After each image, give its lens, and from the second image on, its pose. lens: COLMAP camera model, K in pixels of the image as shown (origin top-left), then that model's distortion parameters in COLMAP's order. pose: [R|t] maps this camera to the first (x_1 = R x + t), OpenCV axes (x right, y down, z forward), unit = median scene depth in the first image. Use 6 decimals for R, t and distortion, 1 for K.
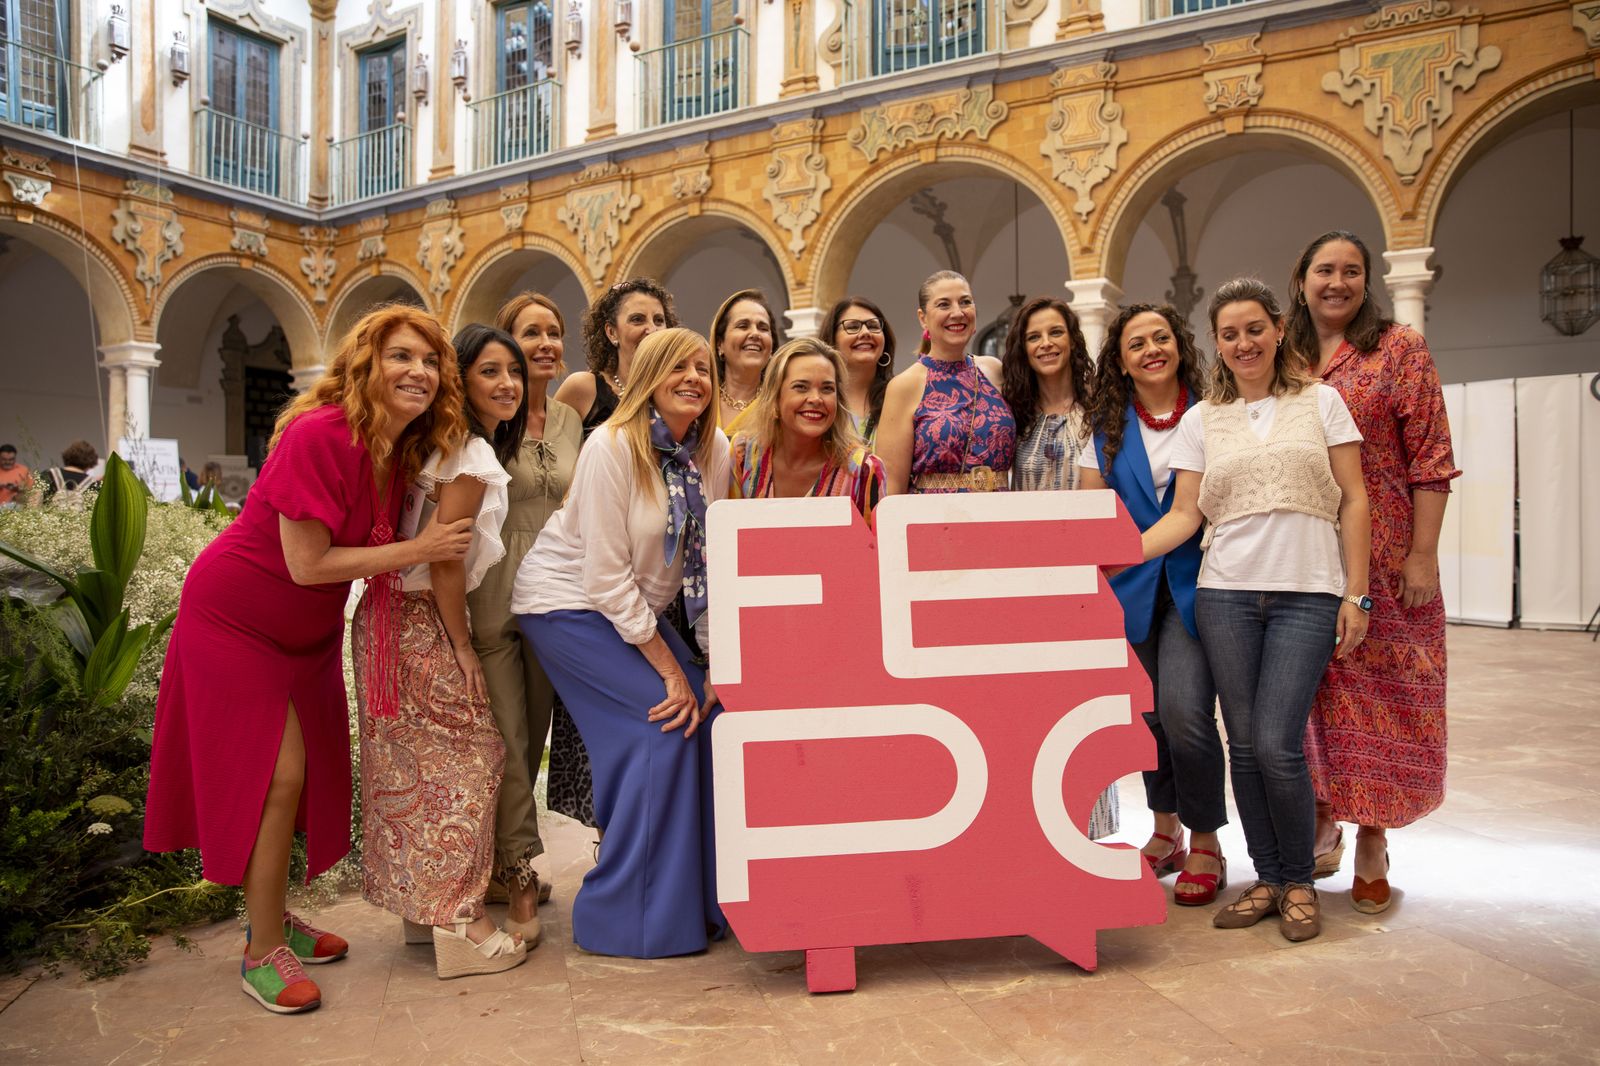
lens RADIAL K [[1055.9, 0, 800.0], [0, 1055.9, 533.0], [0, 0, 1]] dist [-0.096652, 0.066380]
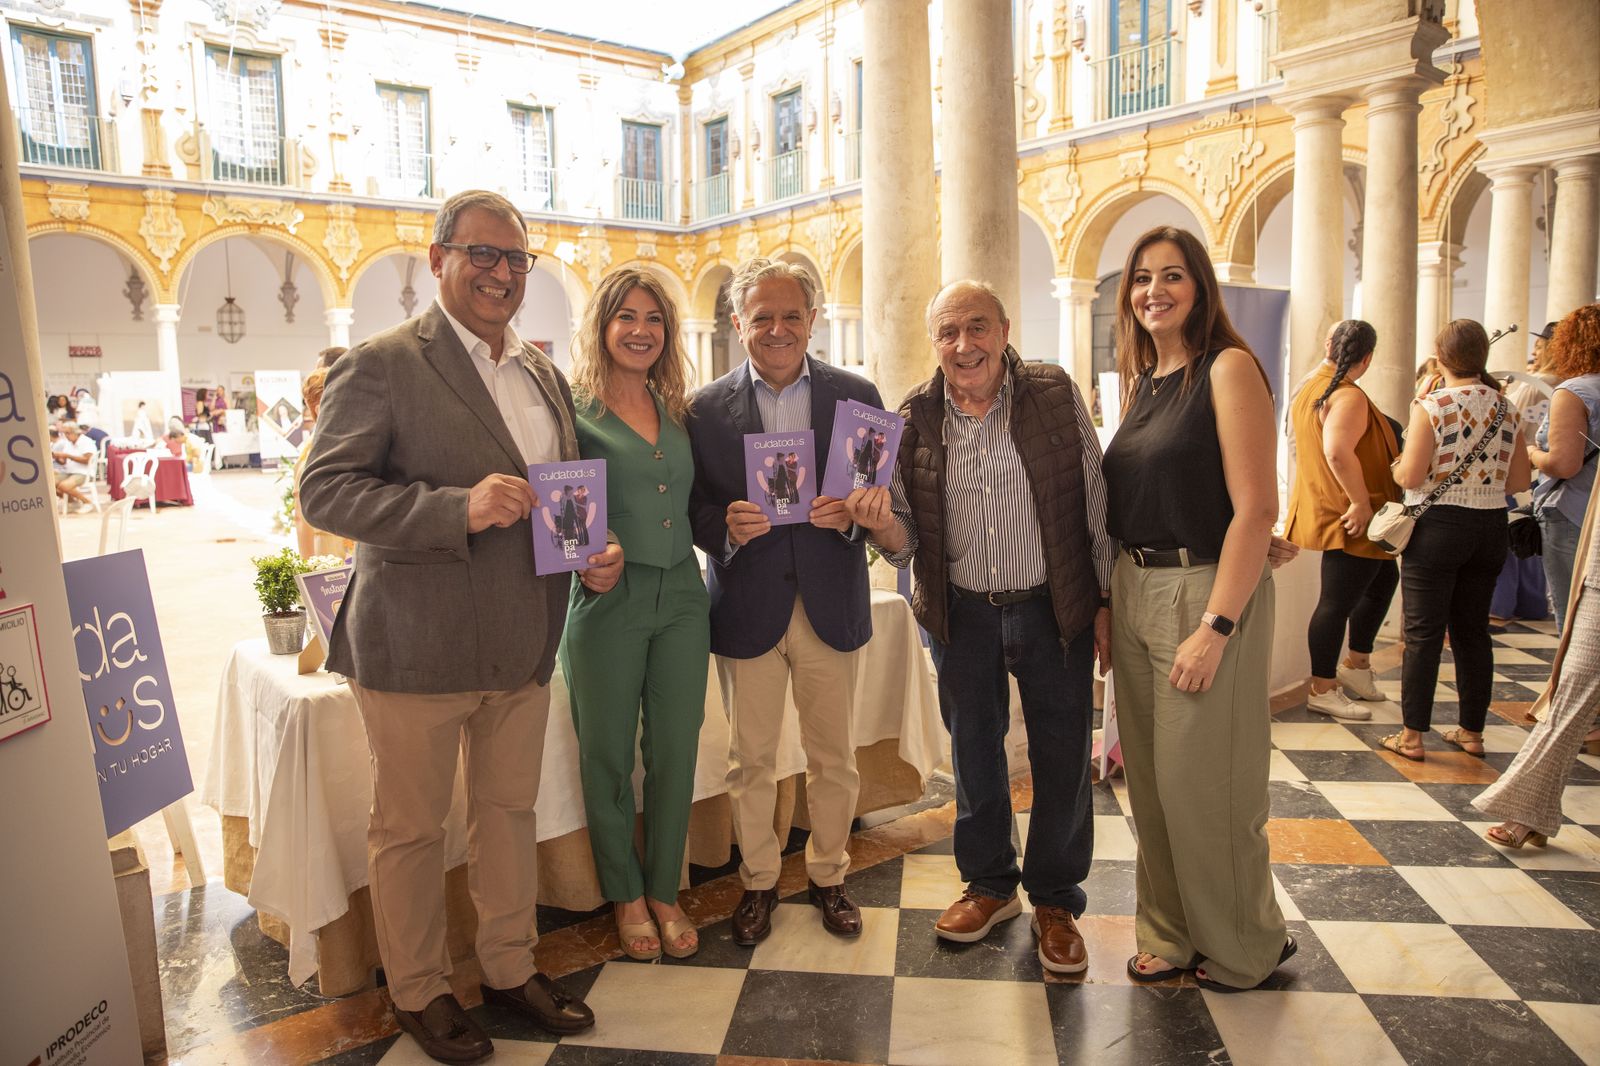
lens RADIAL K [[1055.9, 0, 800.0], [0, 1055.9, 533.0], [0, 0, 1]] dist [-0.096652, 0.066380]
pose [[0.917932, 0.047974, -0.393826, 0.502729], [-0.001285, 0.993016, 0.117969, -0.029429], [0.396735, -0.107782, 0.911583, -0.661650]]
